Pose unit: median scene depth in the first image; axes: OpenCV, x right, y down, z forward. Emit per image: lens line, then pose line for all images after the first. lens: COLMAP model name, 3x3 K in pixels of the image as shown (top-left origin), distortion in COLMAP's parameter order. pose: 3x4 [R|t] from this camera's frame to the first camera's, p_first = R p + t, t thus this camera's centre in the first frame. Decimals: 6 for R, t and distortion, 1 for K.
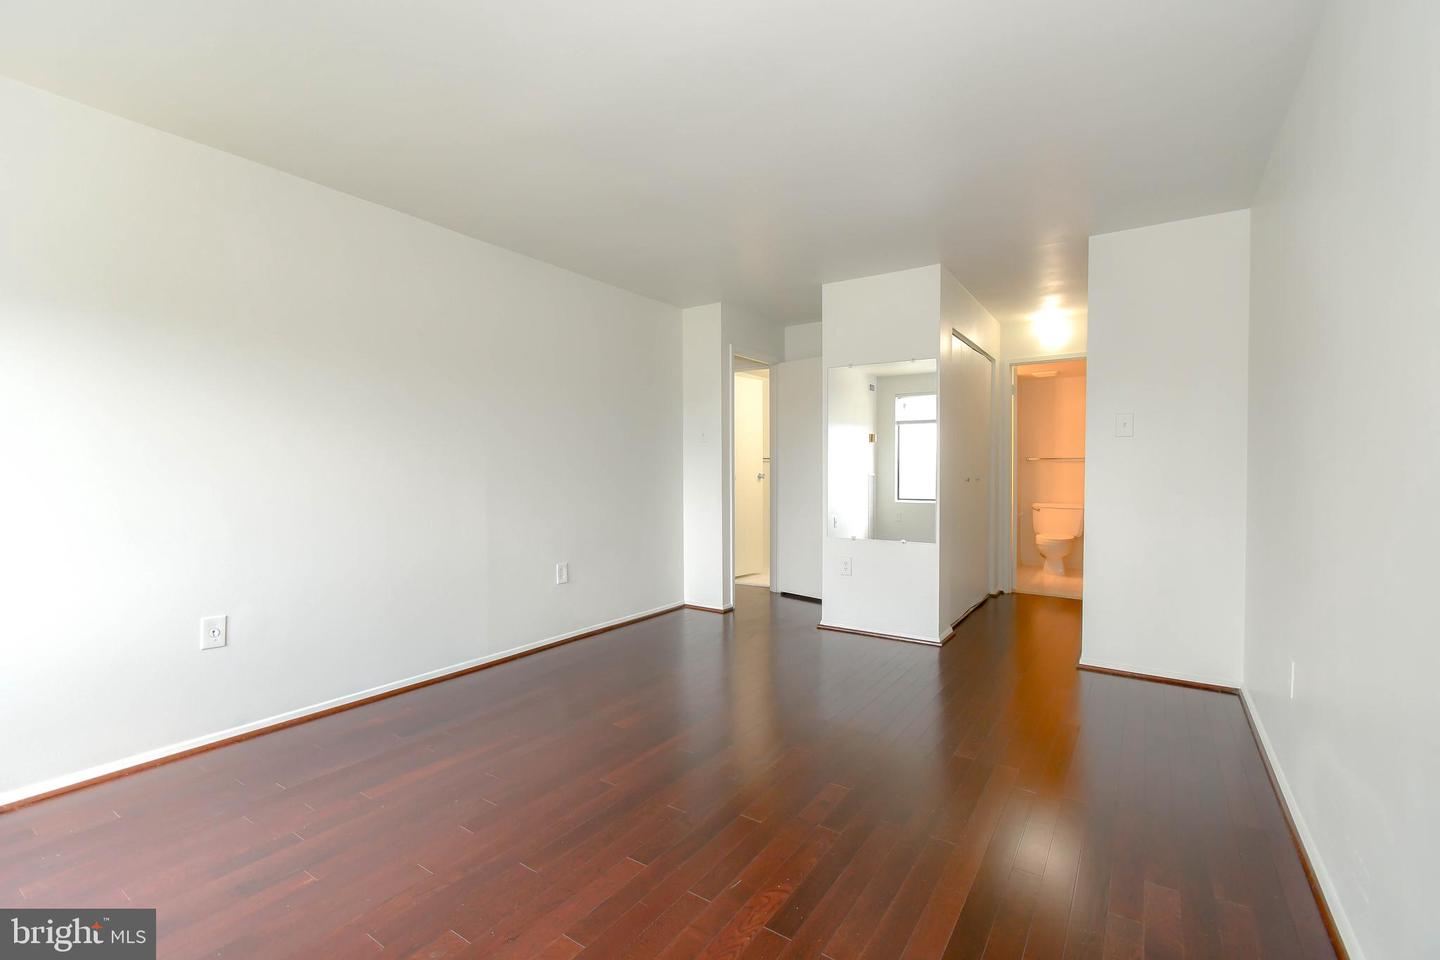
lens RADIAL K [[629.1, 0, 718.3], [0, 629.1, 474.8], [0, 0, 1]] dist [-0.003495, -0.001180]
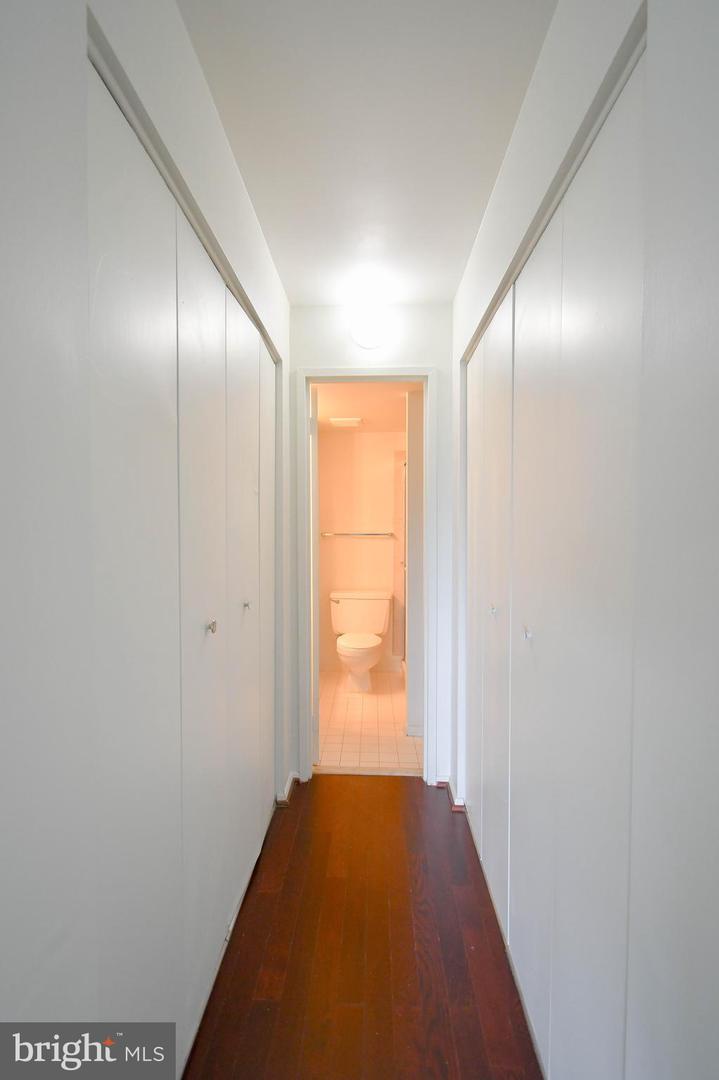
lens RADIAL K [[471.9, 0, 358.5], [0, 471.9, 538.5], [0, 0, 1]] dist [-0.003495, -0.001180]
pose [[0.841762, -0.003567, 0.539837, 0.242219], [0.004640, 0.999989, -0.000627, -0.021979], [-0.539829, 0.003033, 0.841769, 0.547547]]
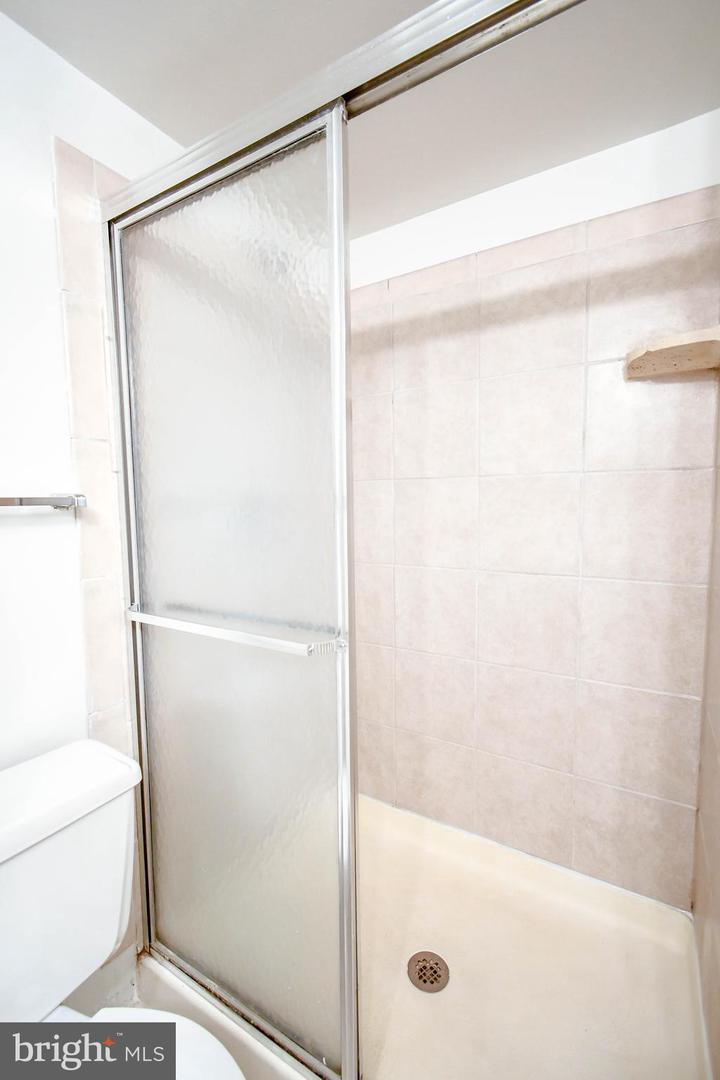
lens RADIAL K [[471.9, 0, 359.5], [0, 471.9, 540.3], [0, 0, 1]] dist [-0.003495, -0.001180]
pose [[-0.060876, -0.081404, 0.994820, 0.477294], [0.020594, 0.996354, 0.082790, -0.025772], [-0.997933, 0.025527, -0.058978, 0.996372]]
